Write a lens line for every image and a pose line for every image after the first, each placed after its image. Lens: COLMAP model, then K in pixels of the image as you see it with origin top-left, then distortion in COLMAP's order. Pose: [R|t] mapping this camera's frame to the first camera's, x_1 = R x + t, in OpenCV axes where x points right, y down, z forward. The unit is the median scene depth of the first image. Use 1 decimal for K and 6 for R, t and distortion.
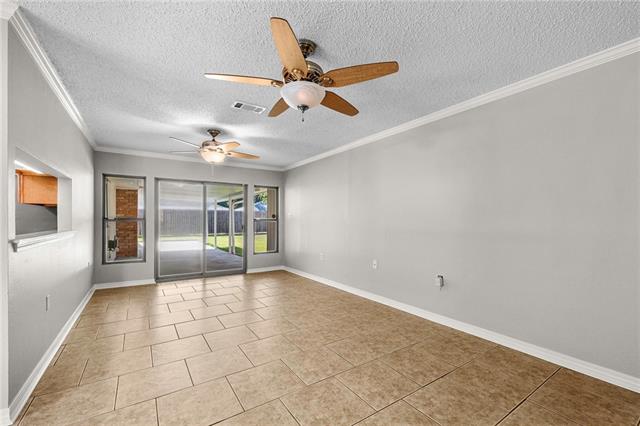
lens RADIAL K [[269.9, 0, 323.0], [0, 269.9, 217.0], [0, 0, 1]] dist [0.002079, 0.000217]
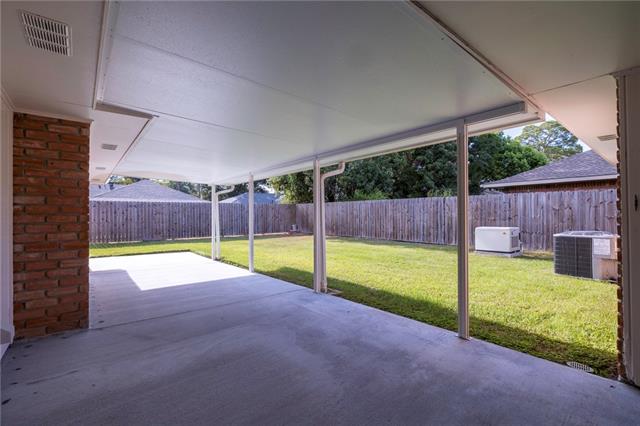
lens RADIAL K [[290.0, 0, 317.6], [0, 290.0, 213.0], [0, 0, 1]] dist [-0.000519, 0.000006]
pose [[0.995602, -0.003830, 0.093602, -0.430473], [0.003686, 0.999992, 0.001703, 0.009551], [-0.093607, -0.001351, 0.995608, 0.606504]]
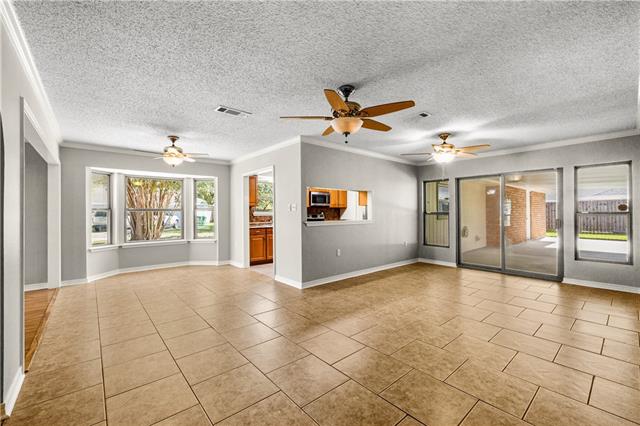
lens RADIAL K [[269.9, 0, 322.1], [0, 269.9, 213.1], [0, 0, 1]] dist [0.002079, 0.000217]
pose [[0.125381, -0.001428, -0.992108, 0.478130], [0.013750, 0.999905, 0.000299, -0.000470], [0.992013, -0.013679, 0.125389, 0.263754]]
